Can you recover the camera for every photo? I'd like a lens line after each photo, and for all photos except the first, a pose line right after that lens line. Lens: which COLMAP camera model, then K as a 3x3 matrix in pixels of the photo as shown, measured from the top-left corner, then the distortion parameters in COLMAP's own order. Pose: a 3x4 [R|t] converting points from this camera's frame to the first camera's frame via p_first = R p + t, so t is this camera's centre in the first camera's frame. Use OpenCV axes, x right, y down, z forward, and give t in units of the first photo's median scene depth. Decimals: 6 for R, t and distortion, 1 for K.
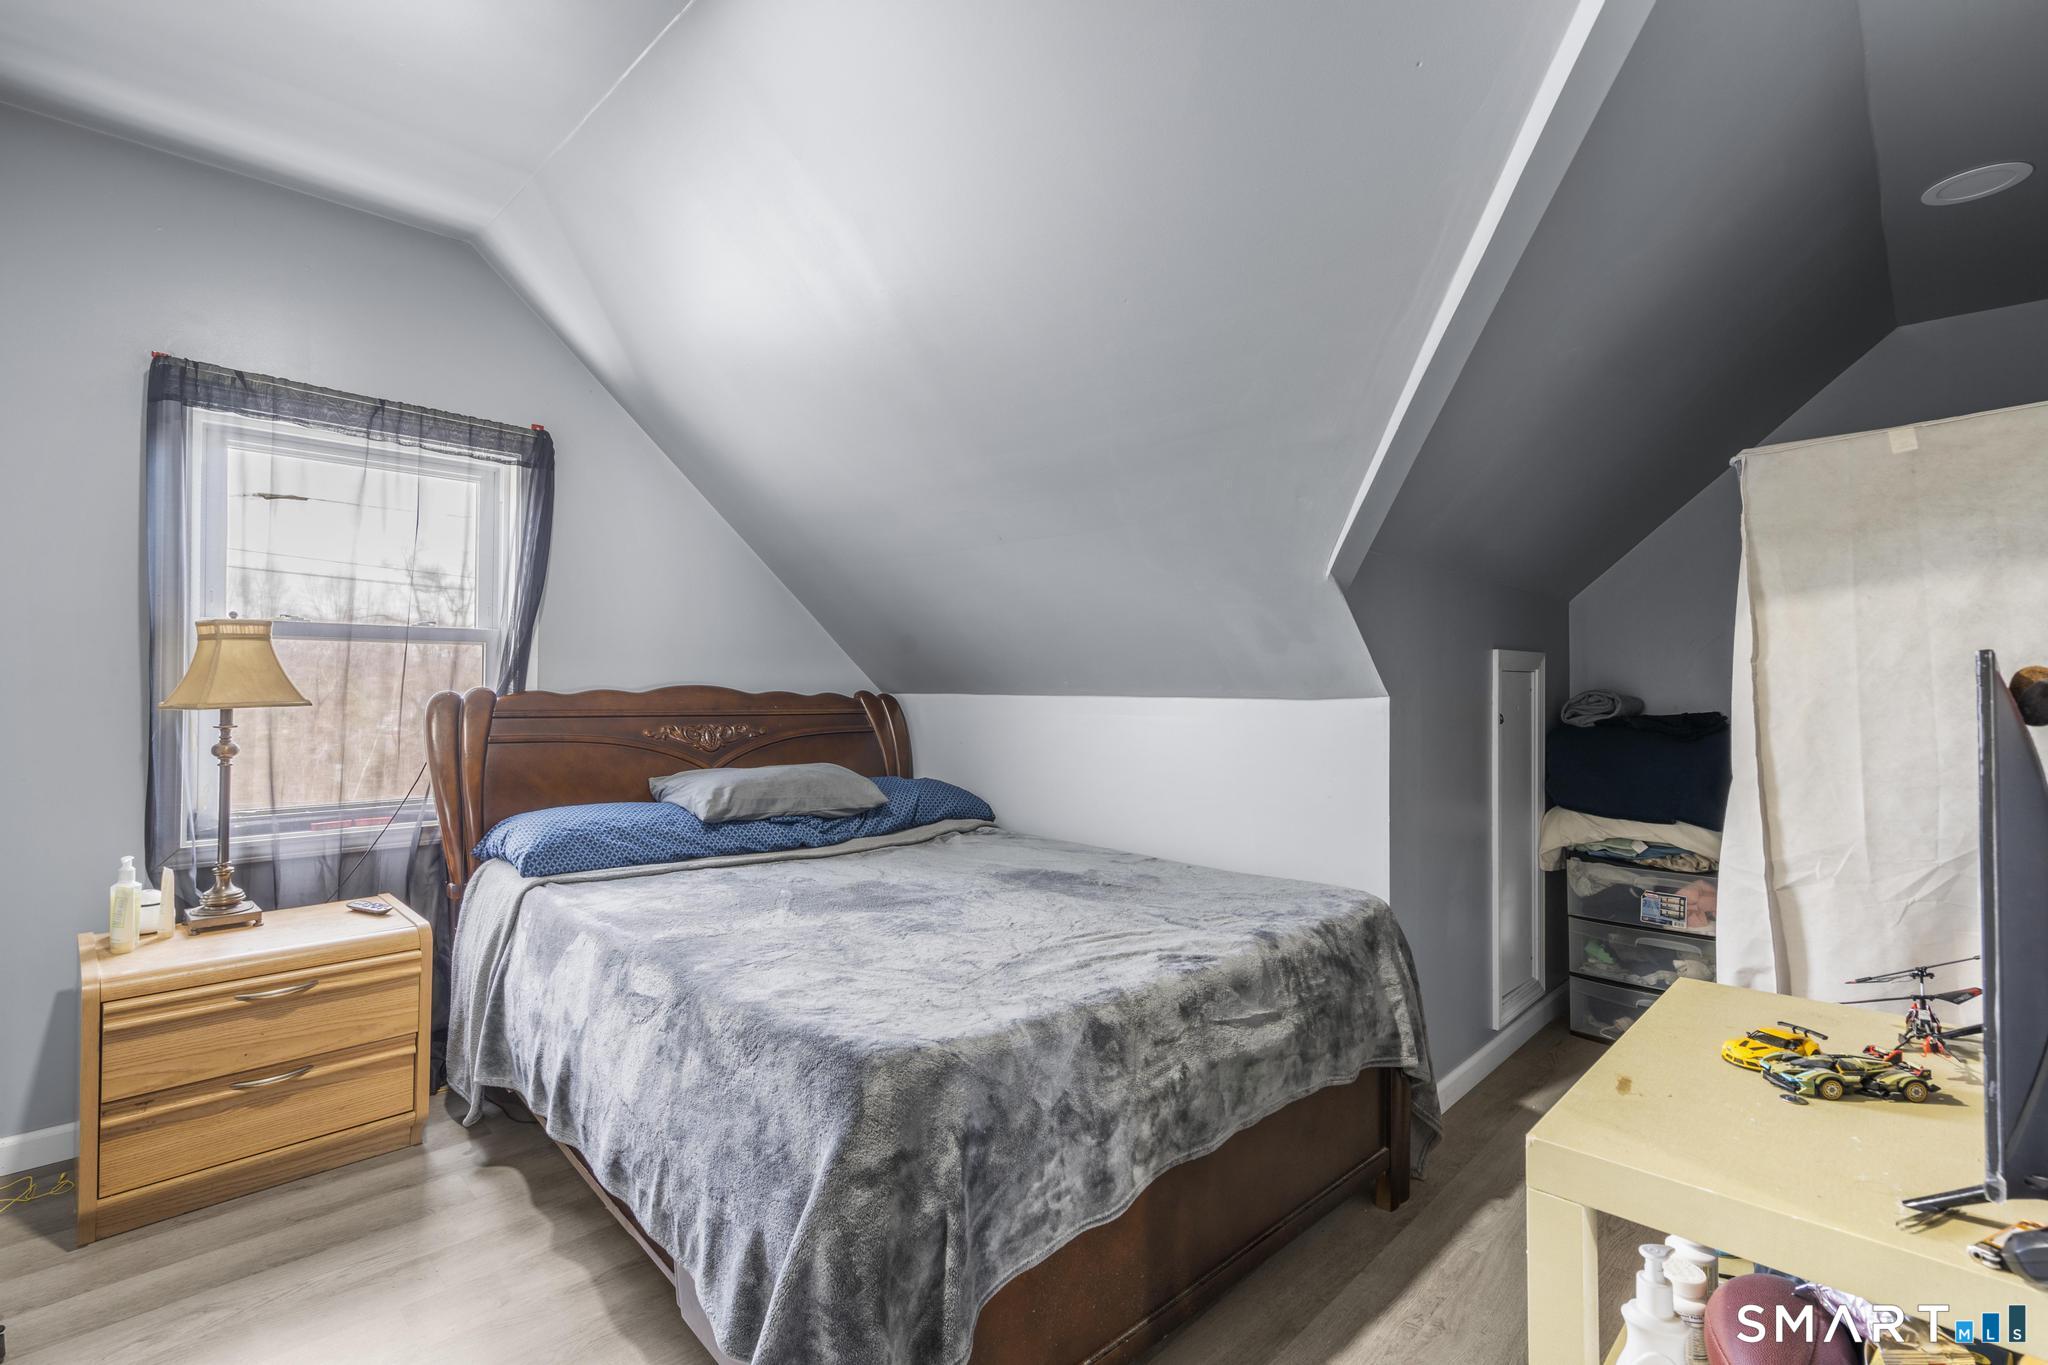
lens RADIAL K [[932.6, 0, 1024.0], [0, 932.6, 682.5], [0, 0, 1]] dist [-0.003613, 0.007286]
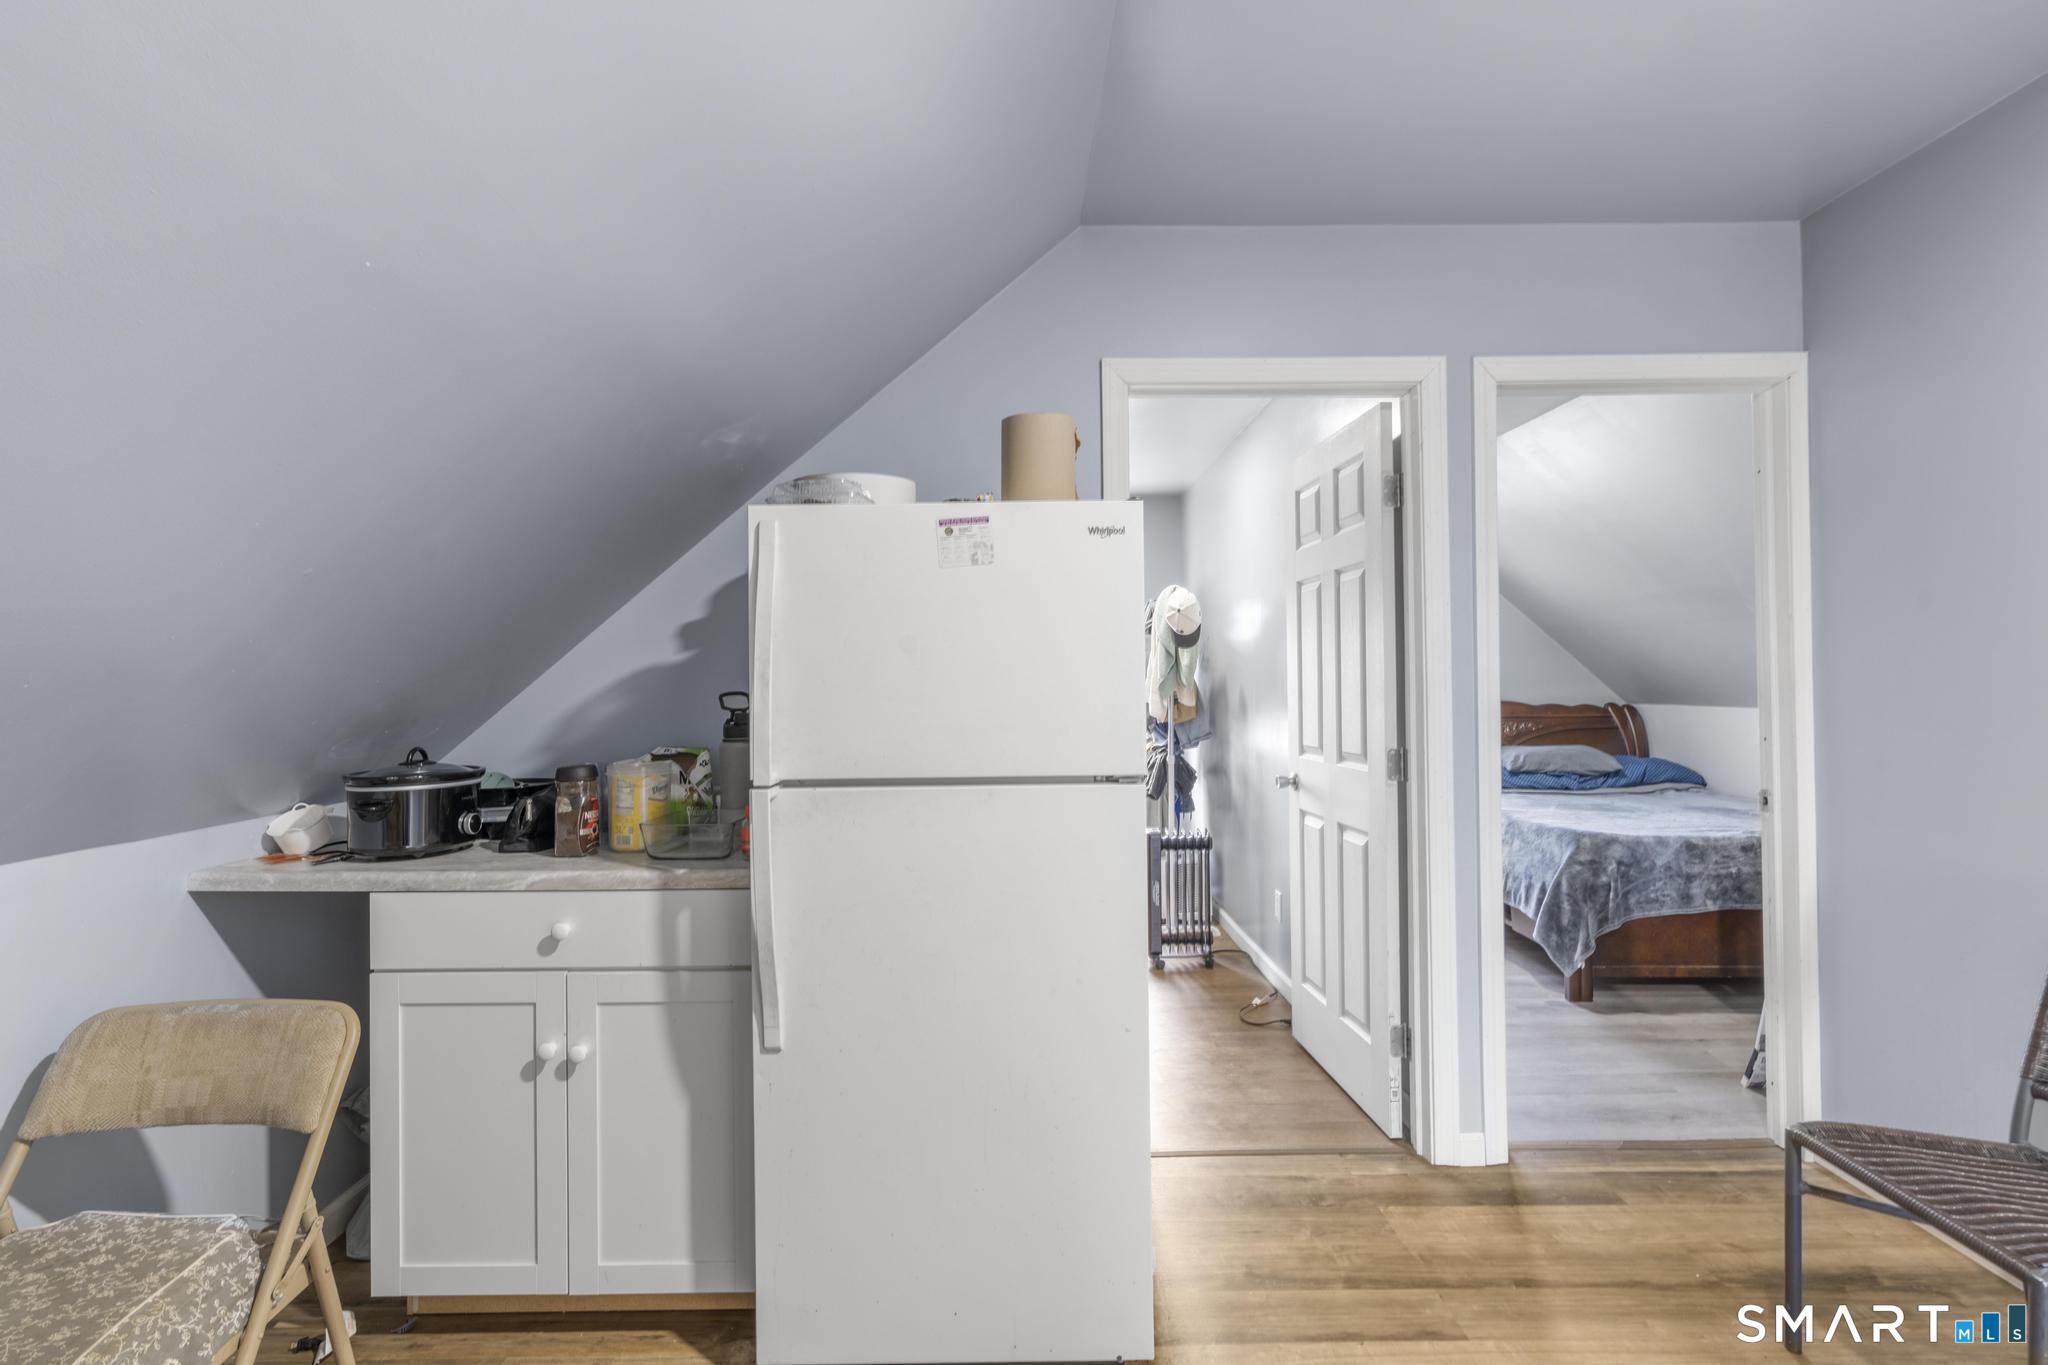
lens RADIAL K [[932.6, 0, 1024.0], [0, 932.6, 682.5], [0, 0, 1]] dist [-0.003613, 0.007286]
pose [[0.711459, -0.014744, -0.702573, 0.586488], [0.018140, 0.999832, -0.002613, -0.098044], [0.702493, -0.010886, 0.711607, -2.099342]]
